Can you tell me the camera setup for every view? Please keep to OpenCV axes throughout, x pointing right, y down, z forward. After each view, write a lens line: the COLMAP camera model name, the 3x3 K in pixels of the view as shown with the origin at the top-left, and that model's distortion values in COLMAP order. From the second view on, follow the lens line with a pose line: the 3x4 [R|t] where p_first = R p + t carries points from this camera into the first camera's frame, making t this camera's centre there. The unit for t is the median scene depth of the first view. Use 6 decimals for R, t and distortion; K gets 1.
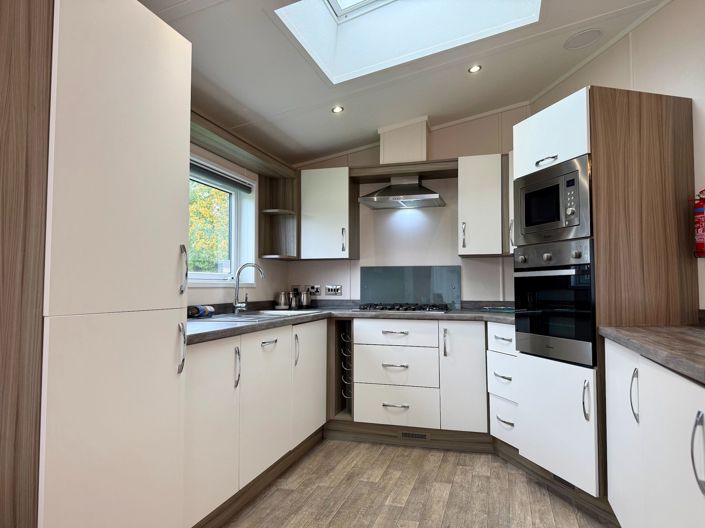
lens RADIAL K [[495.7, 0, 345.3], [0, 495.7, 258.4], [0, 0, 1]] dist [0.030903, -0.050554]
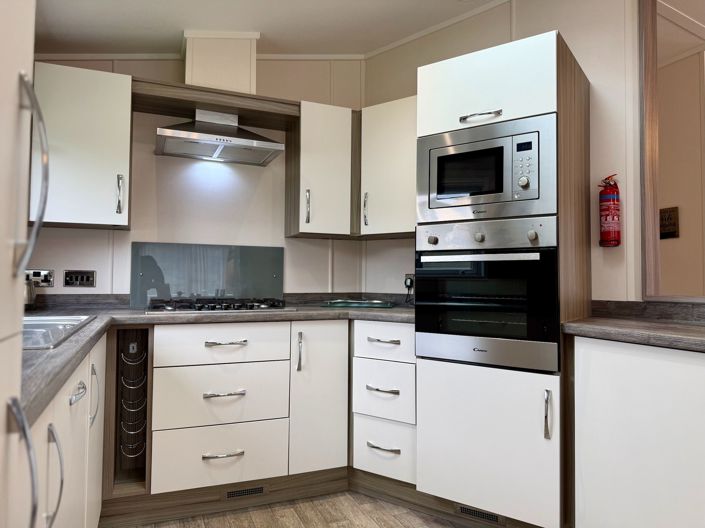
lens RADIAL K [[495.7, 0, 350.9], [0, 495.7, 262.1], [0, 0, 1]] dist [0.030903, -0.050554]
pose [[0.766081, 0.030275, 0.642030, -0.193253], [-0.045789, 0.998923, 0.007532, 0.029737], [-0.641111, -0.035168, 0.766642, 0.389200]]
